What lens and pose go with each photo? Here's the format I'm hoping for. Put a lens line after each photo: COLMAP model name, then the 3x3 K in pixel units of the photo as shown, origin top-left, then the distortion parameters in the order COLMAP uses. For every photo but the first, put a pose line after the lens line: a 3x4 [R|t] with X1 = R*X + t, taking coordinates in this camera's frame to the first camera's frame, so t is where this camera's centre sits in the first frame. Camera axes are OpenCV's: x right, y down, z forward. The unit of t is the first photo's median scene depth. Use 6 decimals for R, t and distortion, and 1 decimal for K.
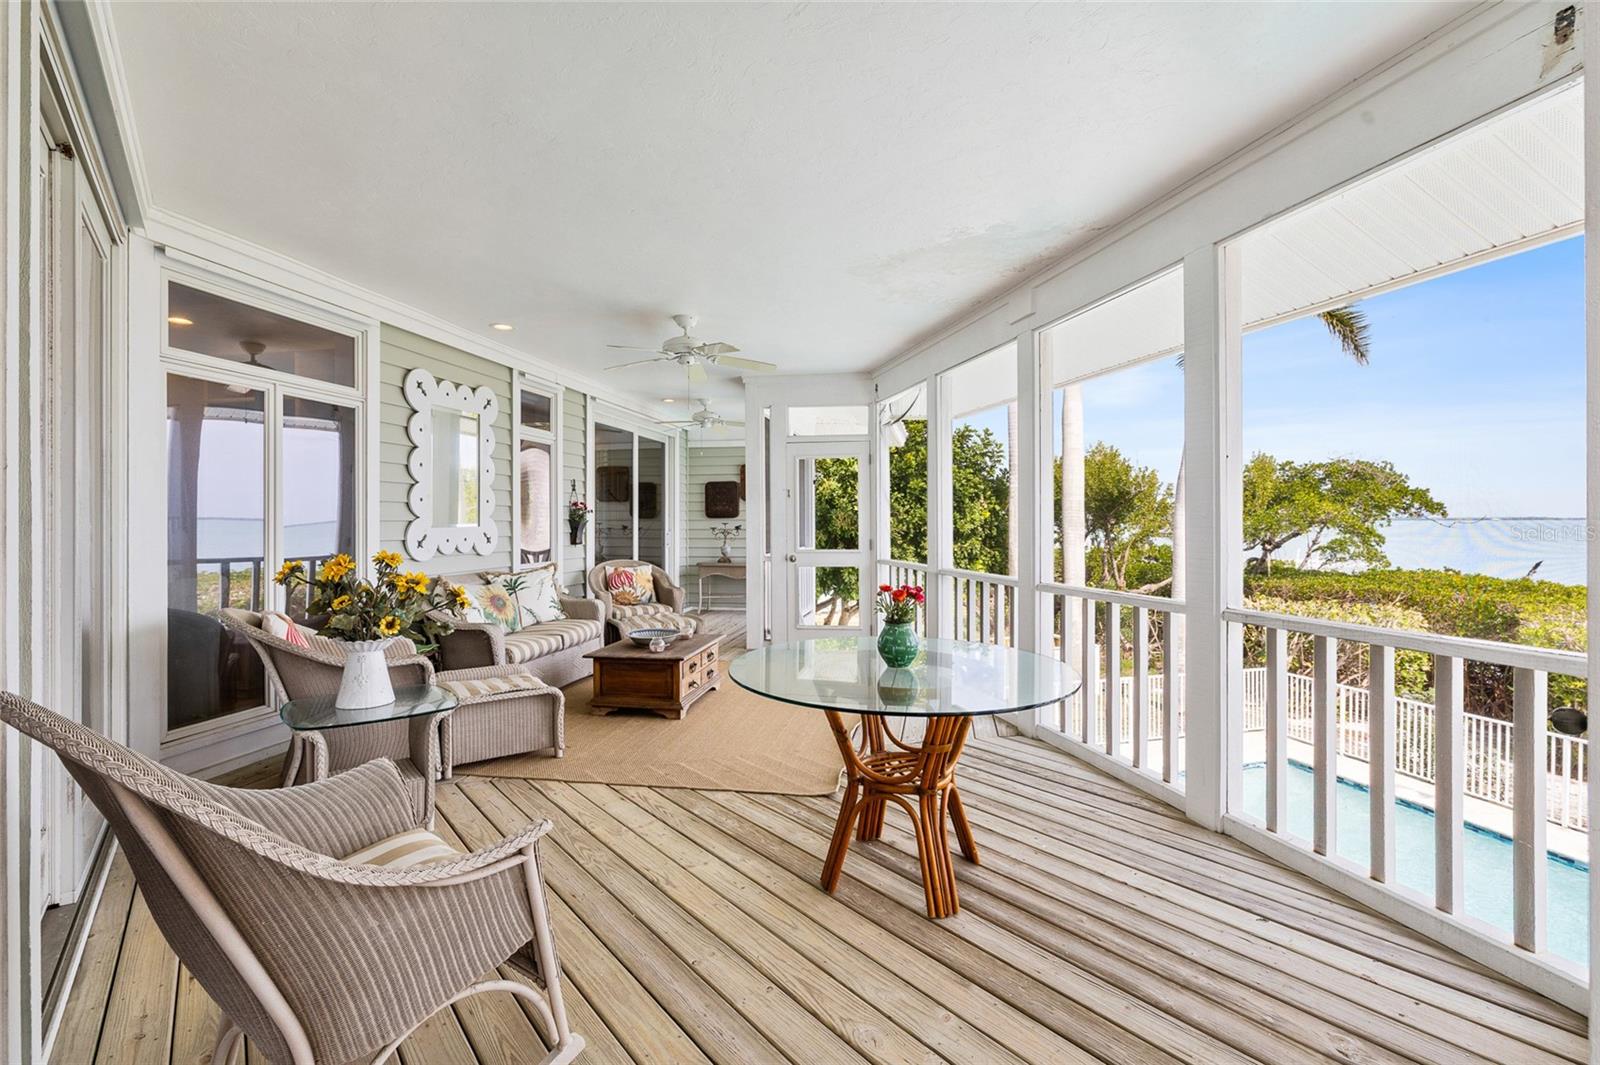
lens RADIAL K [[711.9, 0, 800.6], [0, 711.9, 522.1], [0, 0, 1]] dist [-0.002677, 0.000268]
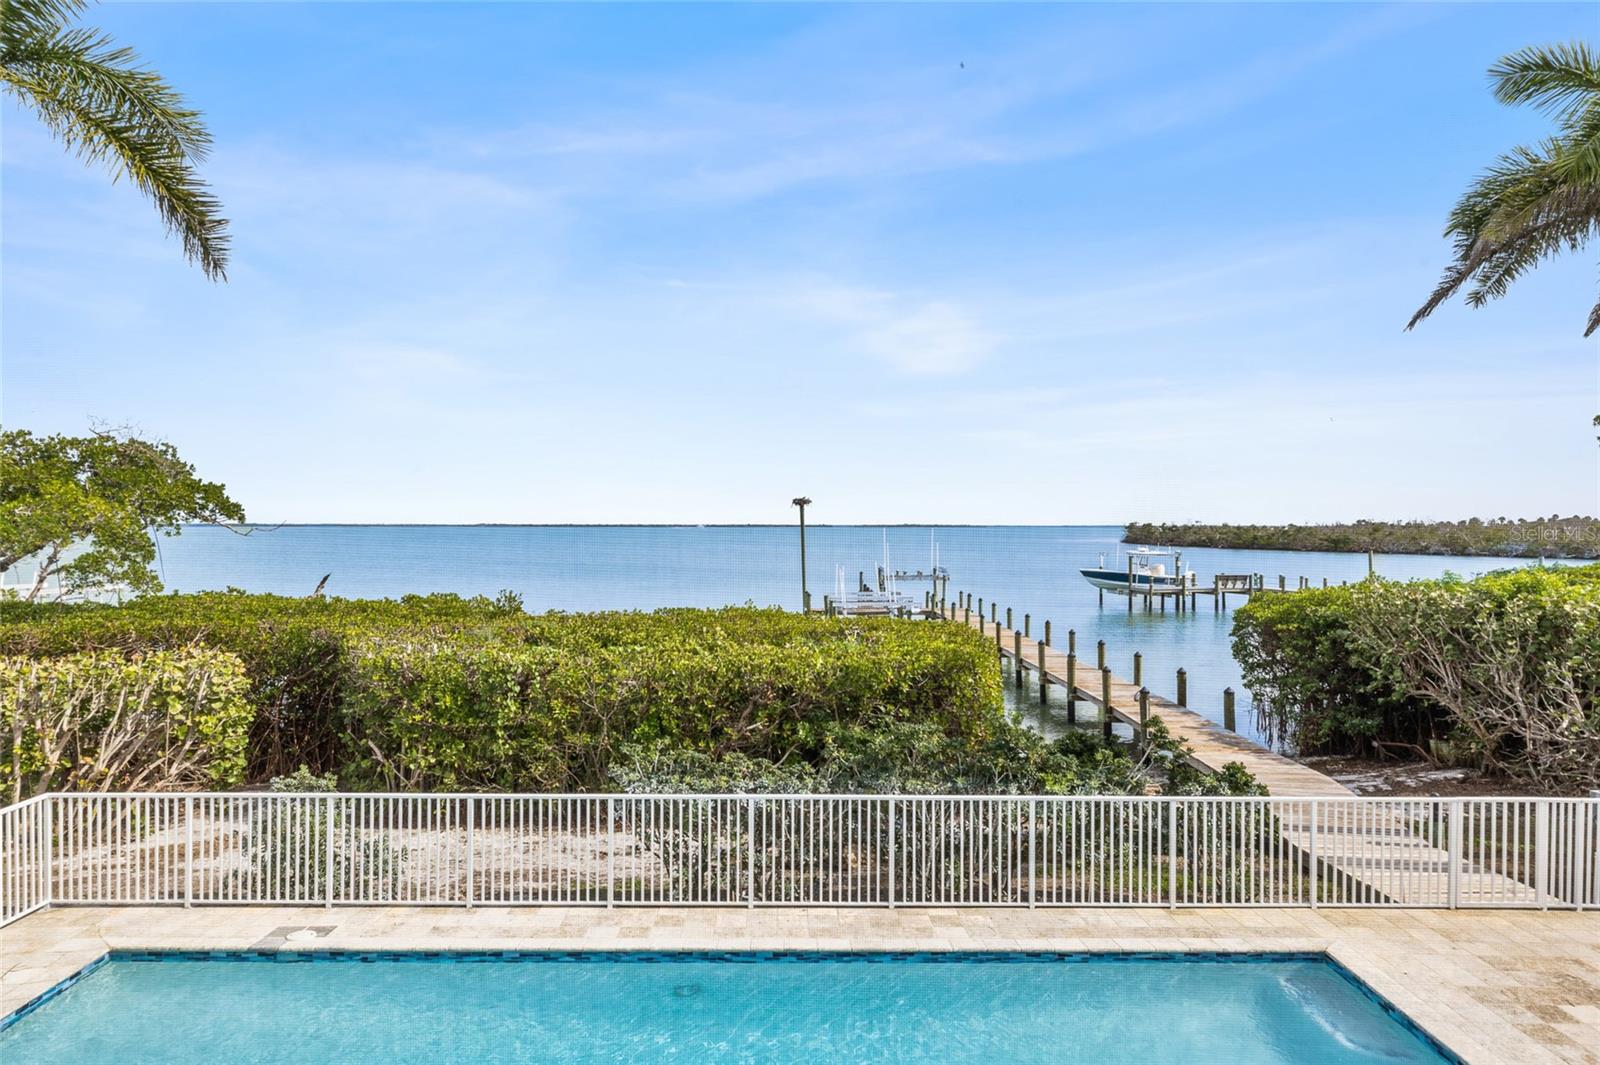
lens RADIAL K [[967.1, 0, 800.3], [0, 967.1, 532.2], [0, 0, 1]] dist [-0.011166, -0.000346]
pose [[0.245209, -0.004910, 0.969458, 0.047569], [0.001228, 0.999988, 0.004754, -0.000646], [-0.969469, 0.000025, 0.245212, 0.156438]]
